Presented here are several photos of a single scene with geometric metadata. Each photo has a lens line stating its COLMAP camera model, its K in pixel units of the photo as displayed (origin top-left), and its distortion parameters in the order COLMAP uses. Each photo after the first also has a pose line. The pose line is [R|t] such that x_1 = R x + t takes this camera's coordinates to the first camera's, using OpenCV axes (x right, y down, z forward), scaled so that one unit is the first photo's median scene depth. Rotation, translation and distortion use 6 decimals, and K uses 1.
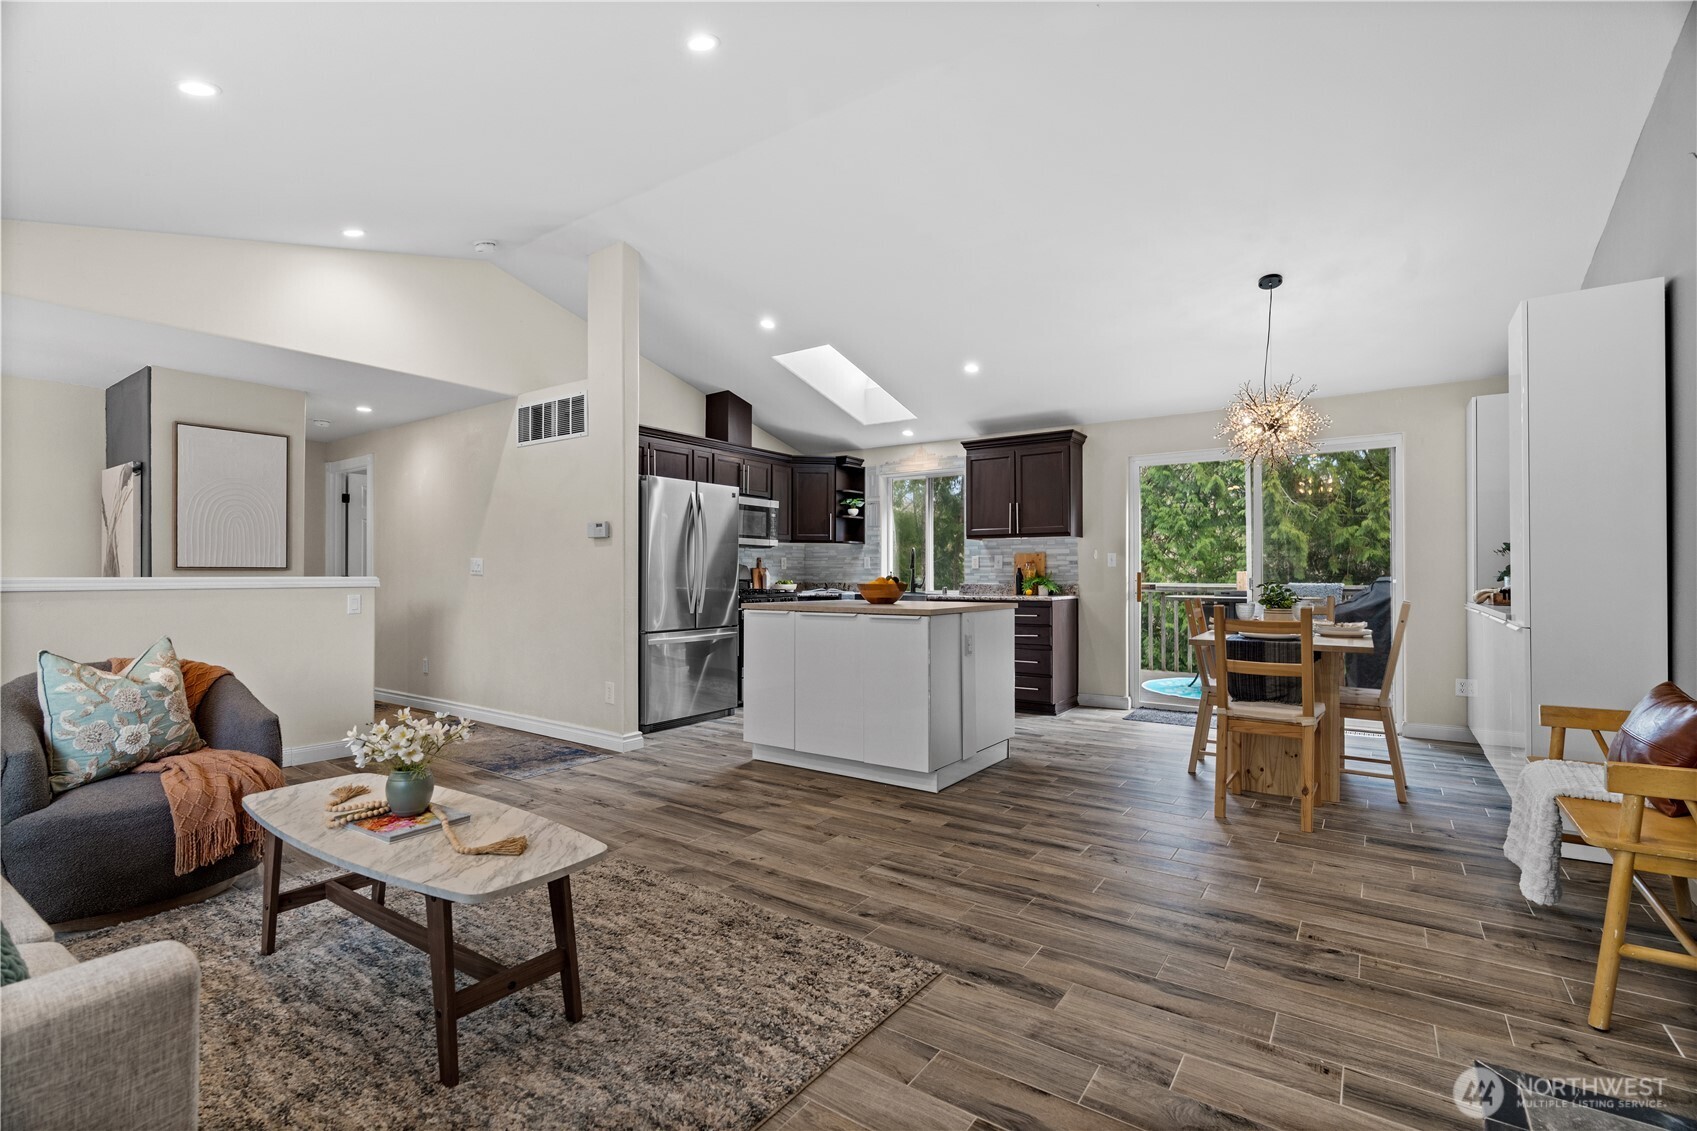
lens RADIAL K [[775.4, 0, 853.5], [0, 775.4, 570.8], [0, 0, 1]] dist [-0.003108, 0.001711]
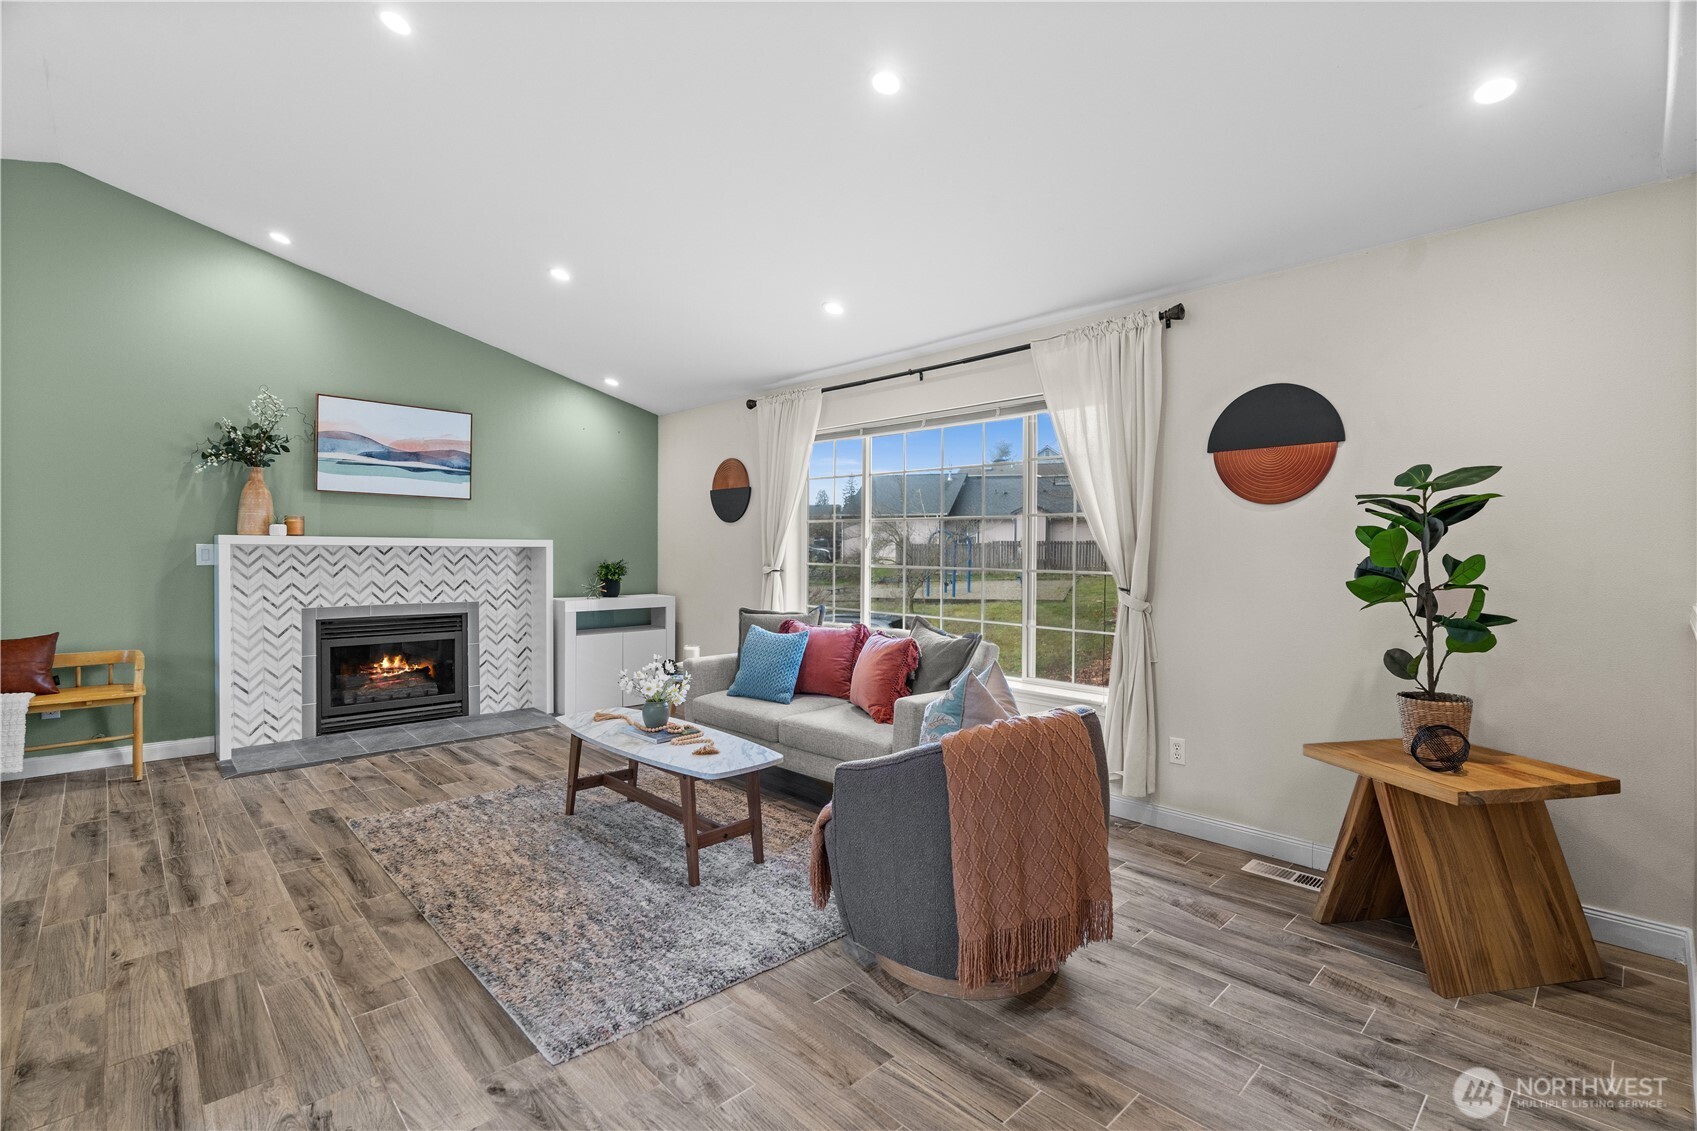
lens RADIAL K [[775.4, 0, 847.5], [0, 775.4, 559.4], [0, 0, 1]] dist [-0.003108, 0.001711]
pose [[-0.981071, -0.005730, 0.193561, -0.969108], [-0.004819, 0.999975, 0.005179, -0.032816], [-0.193586, 0.004148, -0.981075, 1.902923]]
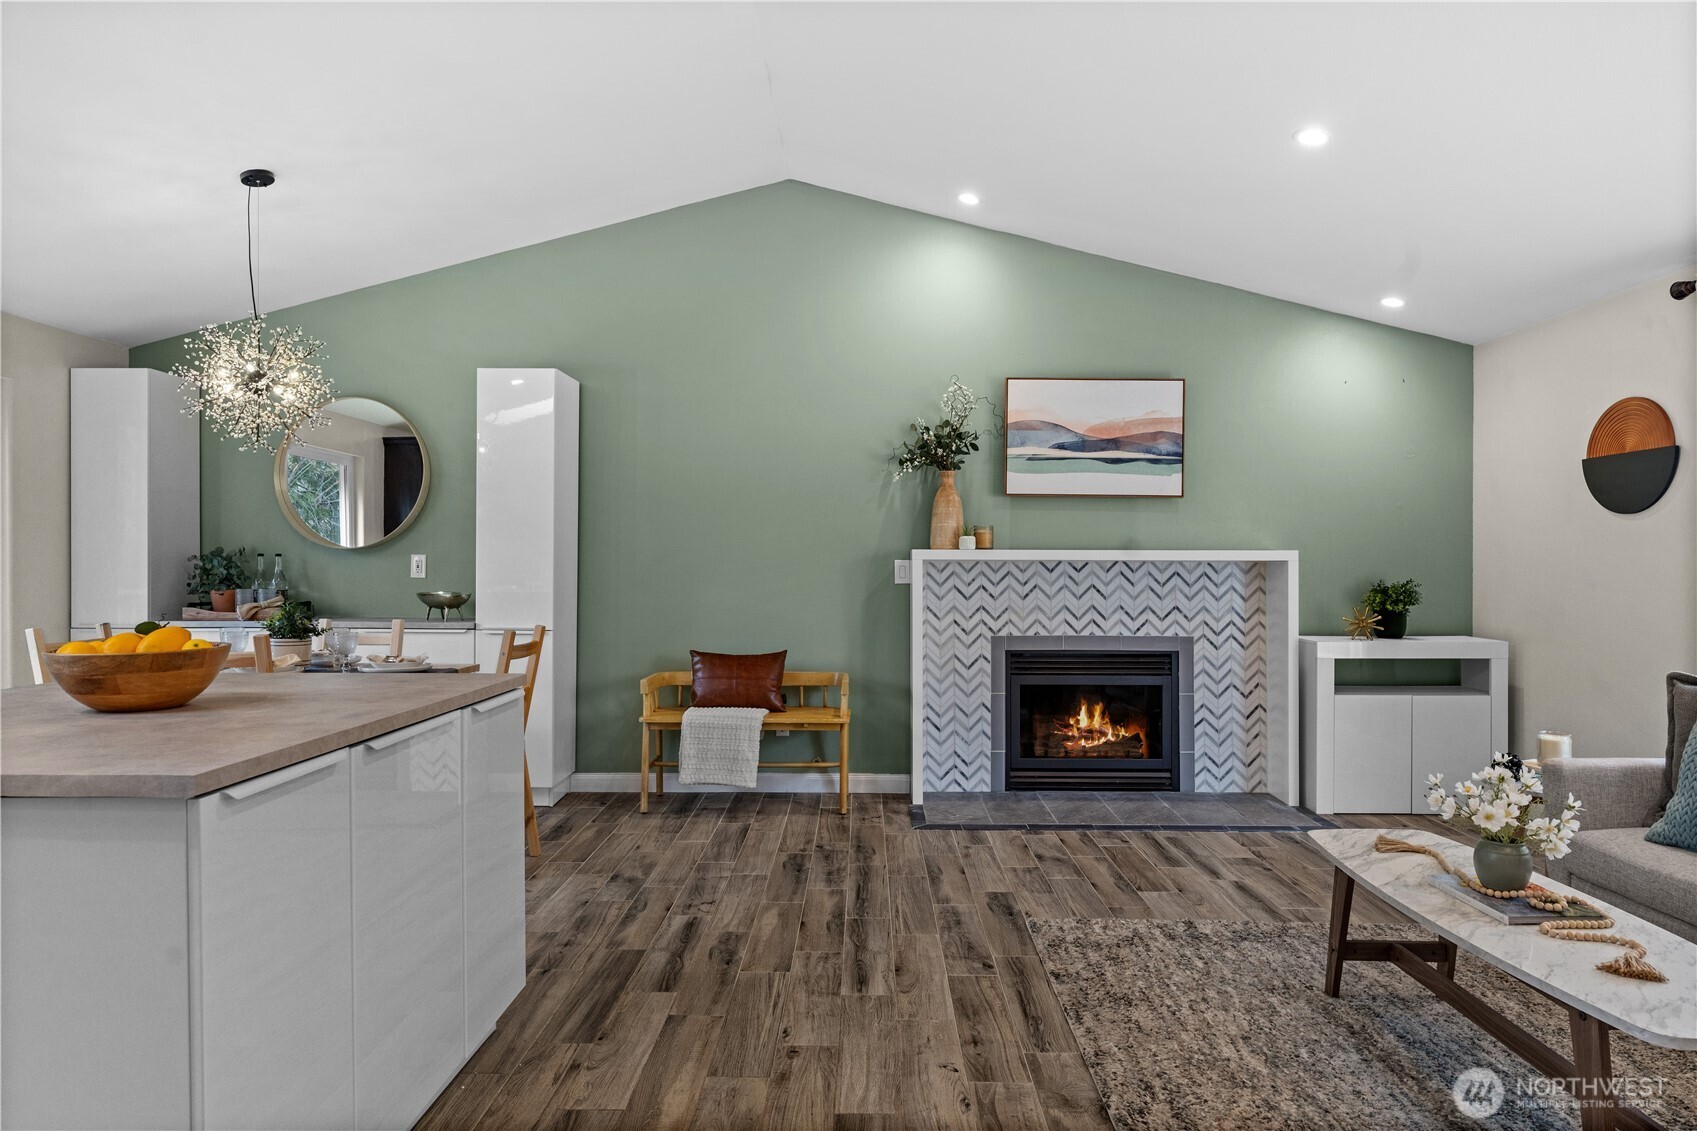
lens RADIAL K [[999.3, 0, 842.3], [0, 999.3, 568.1], [0, 0, 1]] dist [0.000135, 0.001989]
pose [[-0.556910, -0.000236, 0.830573, -0.833426], [-0.004331, 0.999987, -0.002620, -0.029543], [-0.830561, -0.005056, -0.556904, 1.708975]]
